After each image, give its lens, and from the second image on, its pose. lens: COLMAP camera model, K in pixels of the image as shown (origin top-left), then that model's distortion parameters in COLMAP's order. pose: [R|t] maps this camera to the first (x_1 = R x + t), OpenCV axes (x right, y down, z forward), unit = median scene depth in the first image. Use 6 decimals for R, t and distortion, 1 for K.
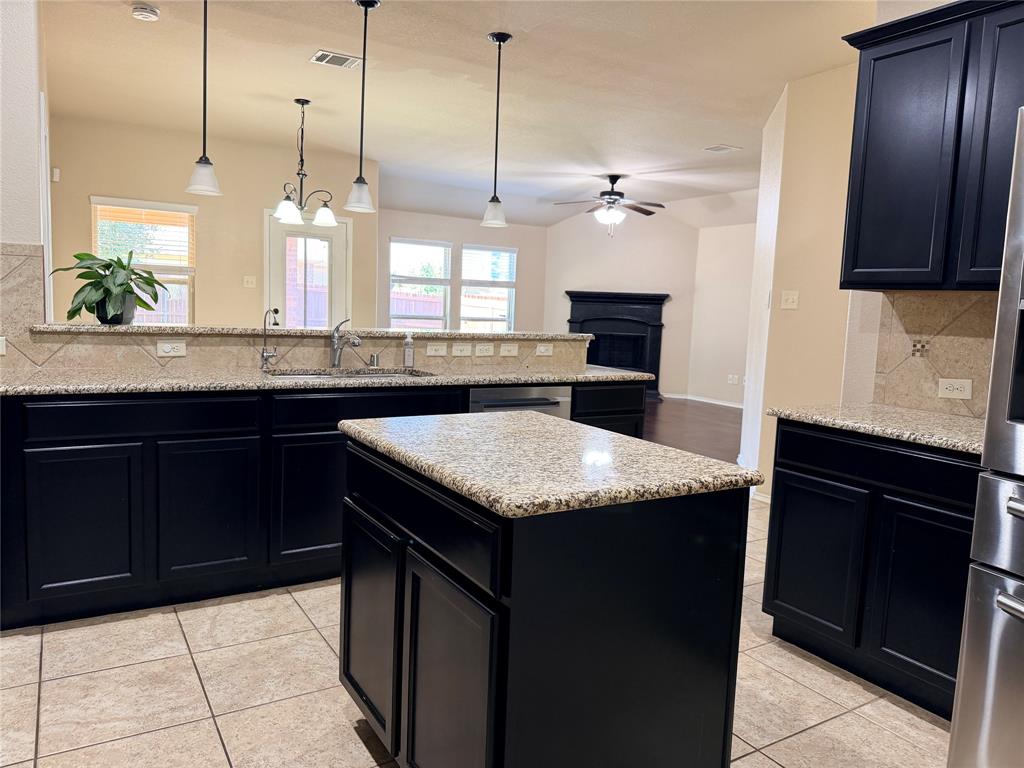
lens RADIAL K [[735.8, 0, 512.0], [0, 735.8, 384.0], [0, 0, 1]] dist [0.074638, -0.127108]
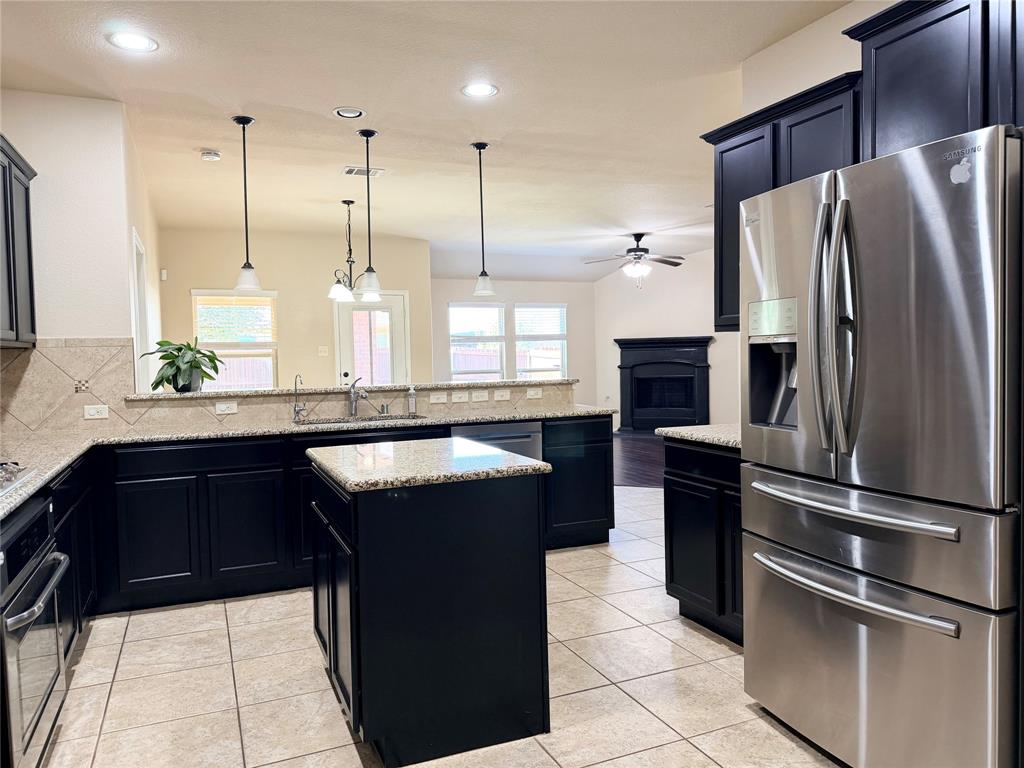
lens RADIAL K [[728.7, 0, 512.0], [0, 728.7, 384.0], [0, 0, 1]] dist [0.125123, -0.267835]
pose [[0.988614, -0.056771, -0.139354, 0.222250], [0.046956, 0.996245, -0.072735, 0.028570], [0.142959, 0.065363, 0.987568, -0.221774]]
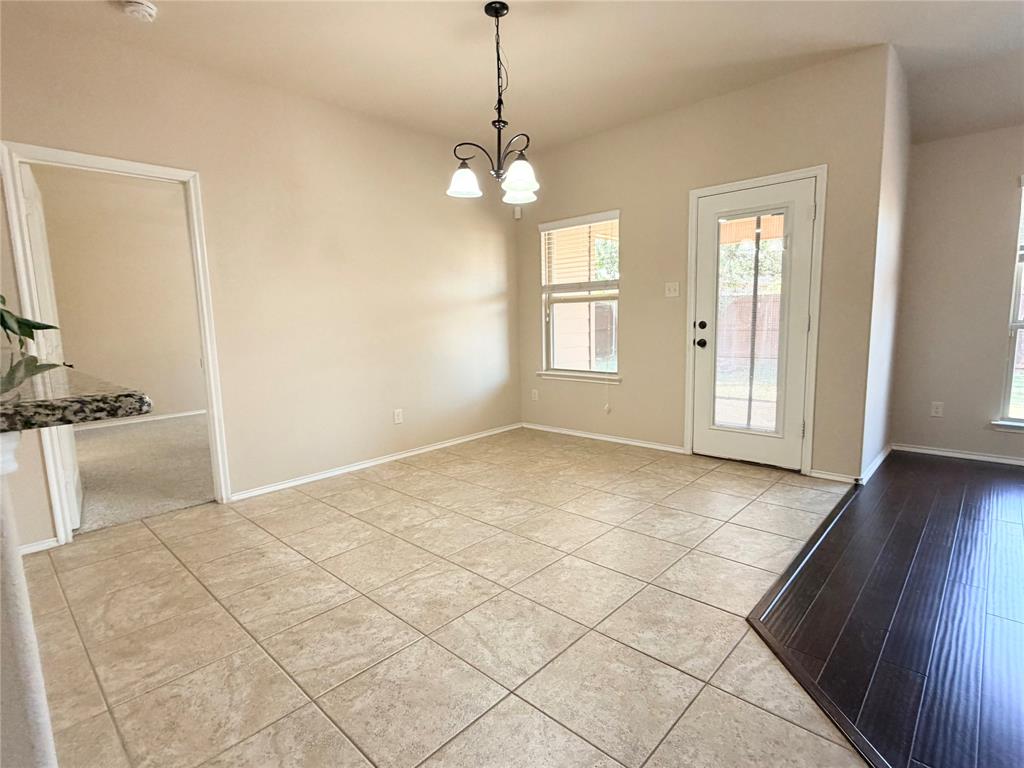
lens RADIAL K [[510.2, 0, 512.0], [0, 510.2, 384.0], [0, 0, 1]] dist [0.016068, 0.000308]
pose [[0.261836, 0.074538, -0.962230, 0.317292], [-0.069943, 0.995857, 0.058111, -0.121886], [0.962575, 0.052085, 0.265965, 1.517415]]
